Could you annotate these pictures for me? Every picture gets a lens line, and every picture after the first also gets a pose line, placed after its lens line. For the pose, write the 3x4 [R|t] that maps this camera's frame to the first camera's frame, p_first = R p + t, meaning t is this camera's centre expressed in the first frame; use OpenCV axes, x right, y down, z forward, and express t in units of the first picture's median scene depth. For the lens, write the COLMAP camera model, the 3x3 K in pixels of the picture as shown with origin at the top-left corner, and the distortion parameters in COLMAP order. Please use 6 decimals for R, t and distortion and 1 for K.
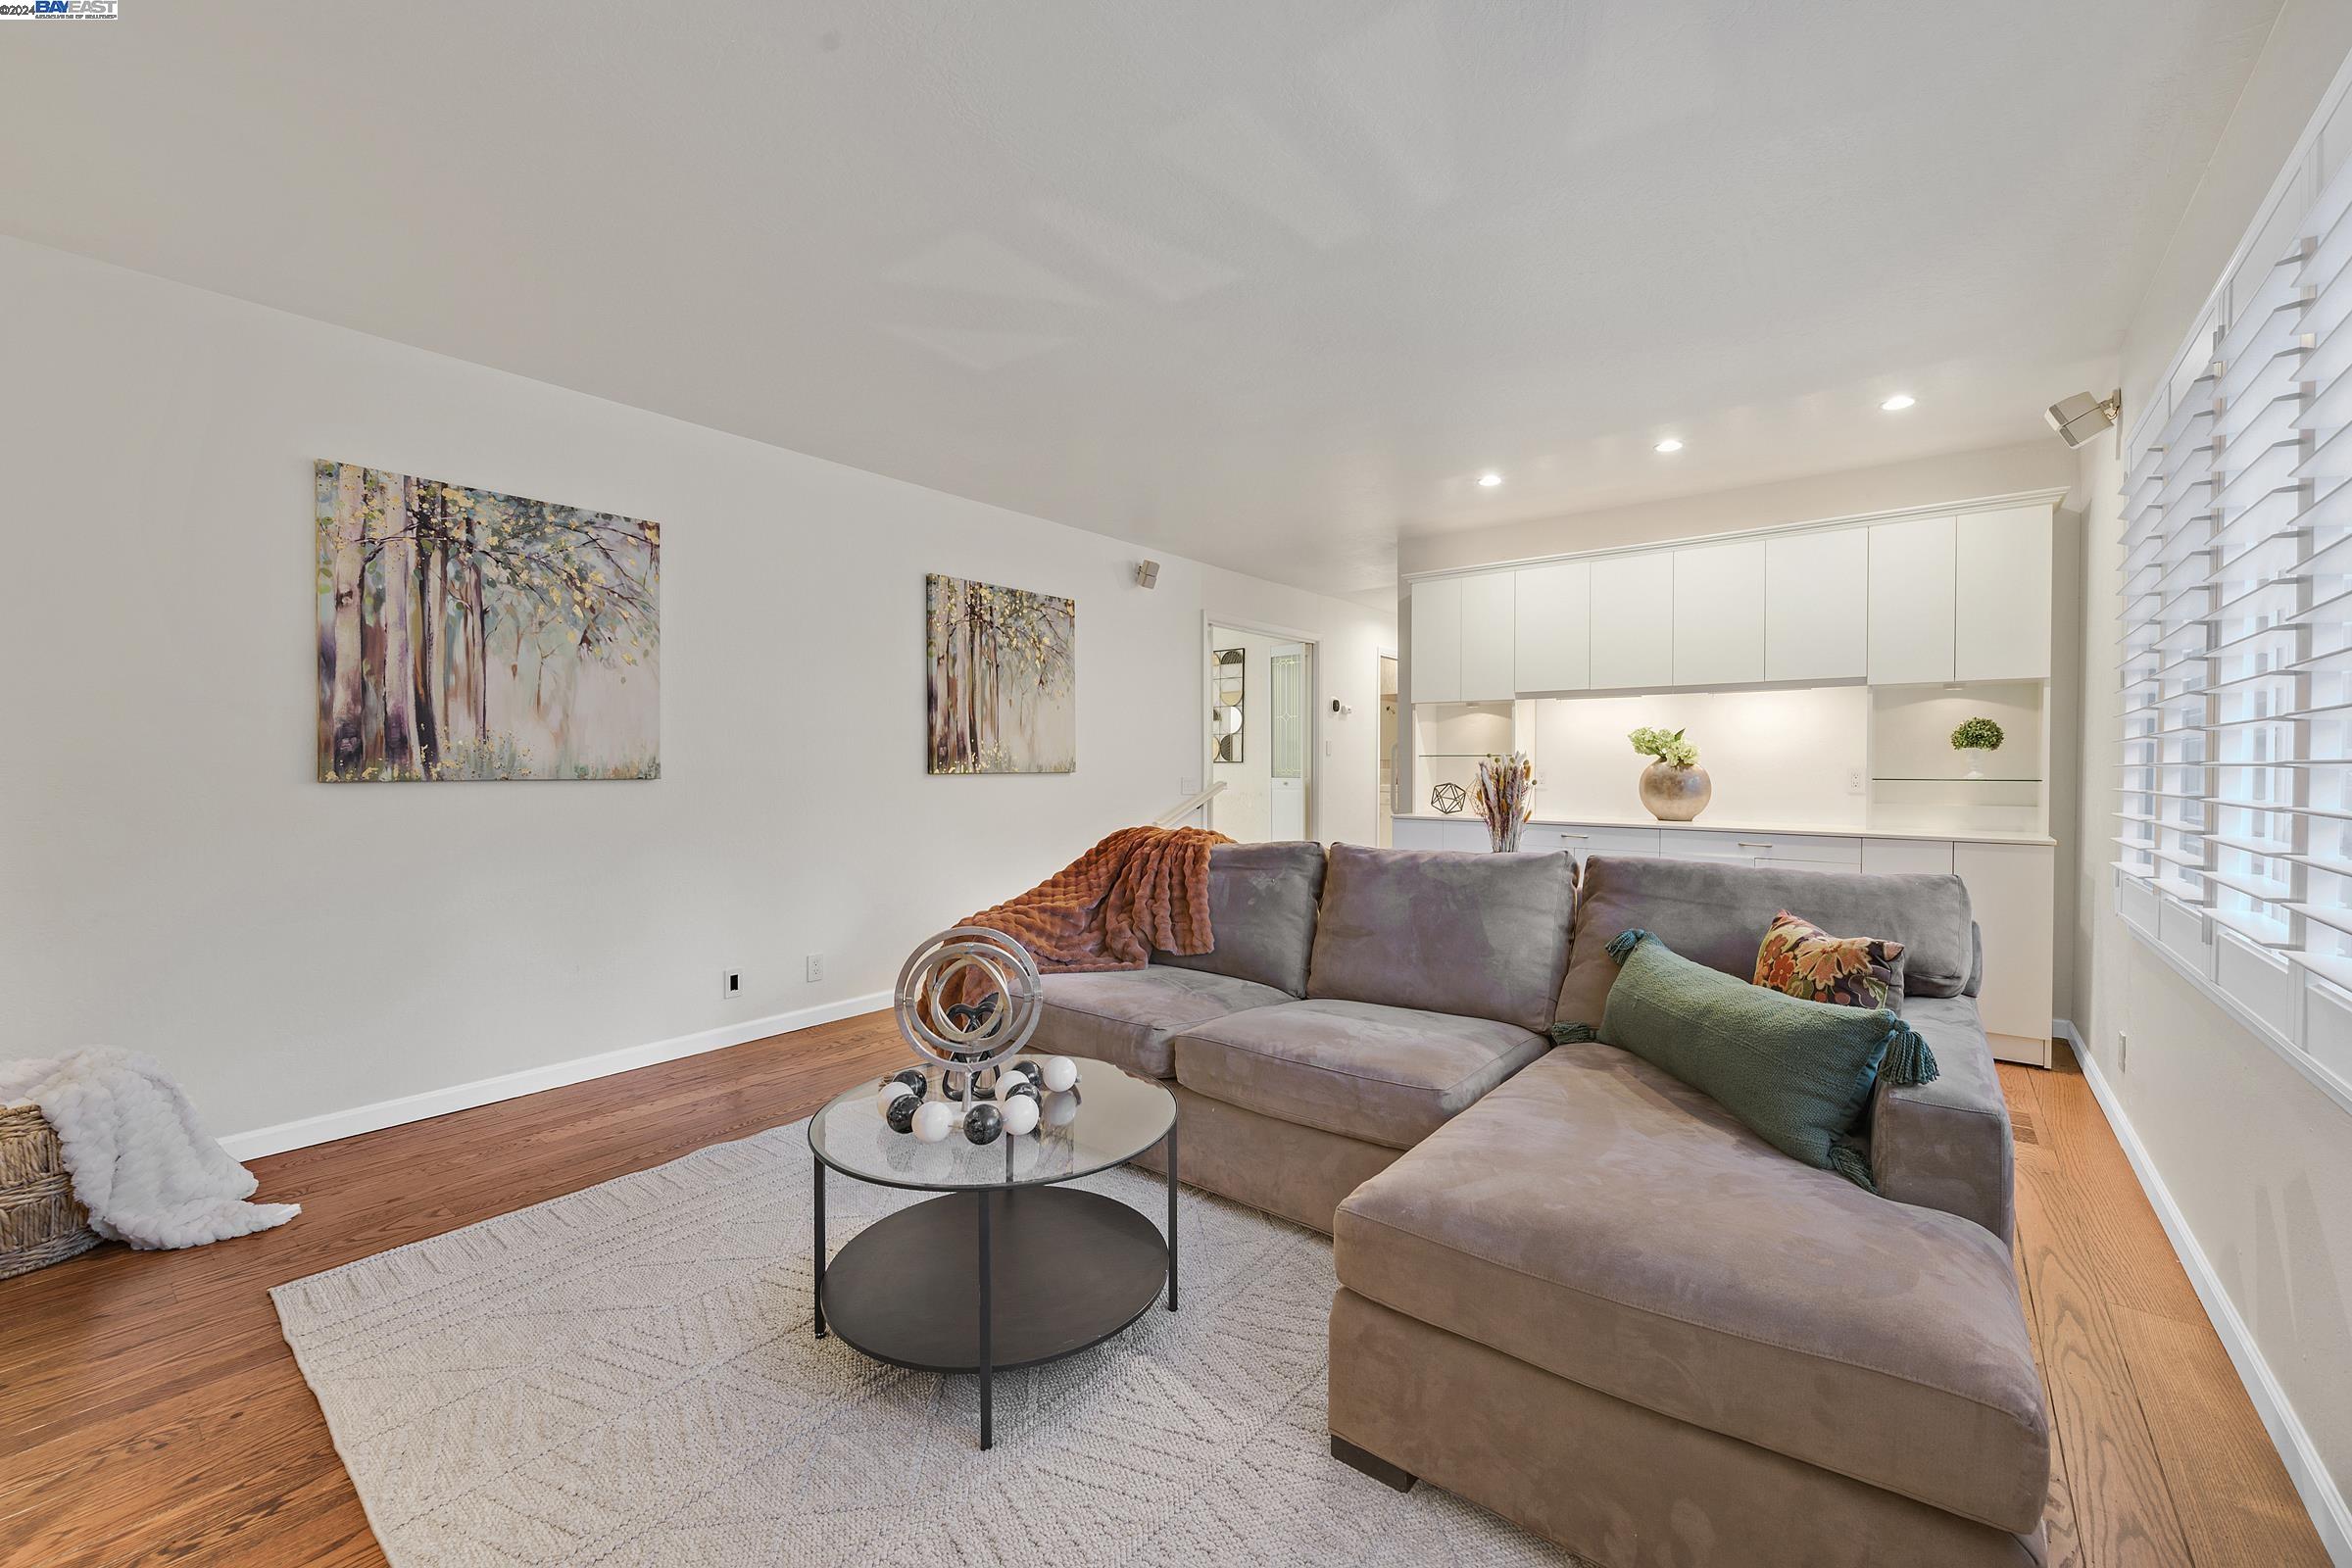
lens RADIAL K [[945.3, 0, 1188.0], [0, 945.3, 774.1], [0, 0, 1]] dist [-0.000450, -0.000761]
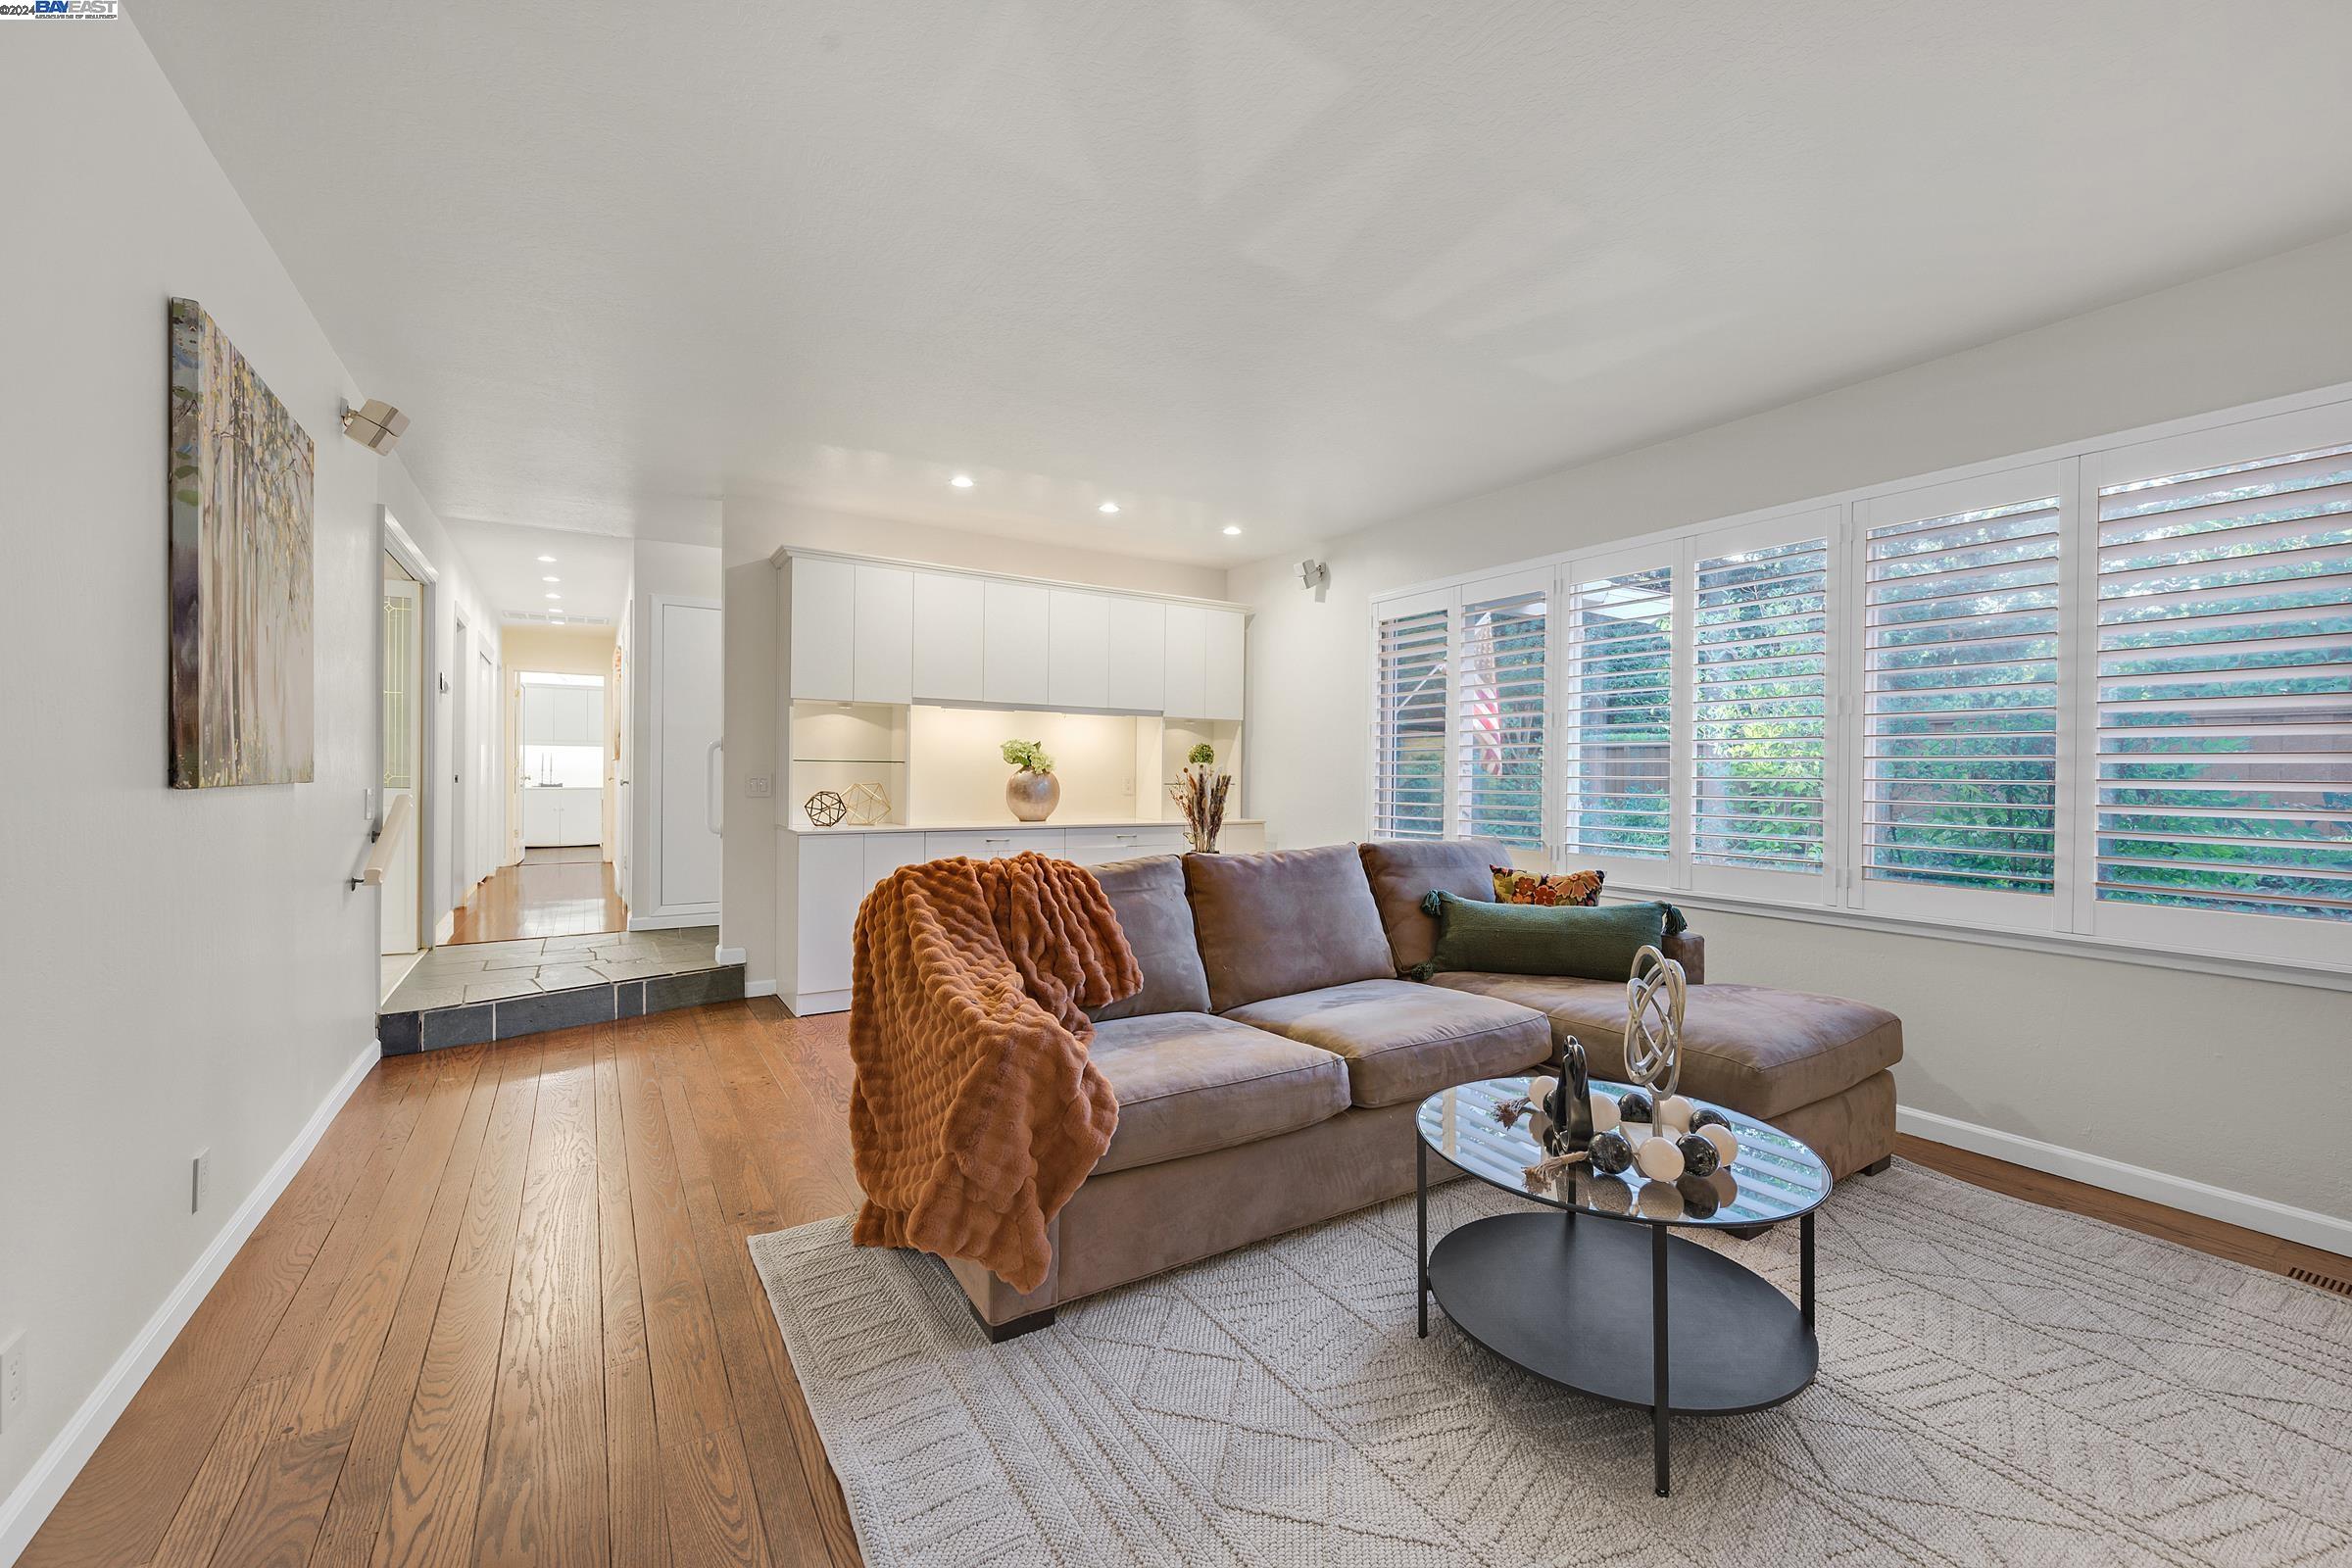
lens RADIAL K [[945.3, 0, 1189.1], [0, 945.3, 779.7], [0, 0, 1]] dist [-0.000450, -0.000761]
pose [[0.324228, -0.003079, 0.945974, -0.508274], [0.001887, 0.999995, 0.002608, -0.003751], [-0.945977, 0.000940, 0.324232, 0.445587]]
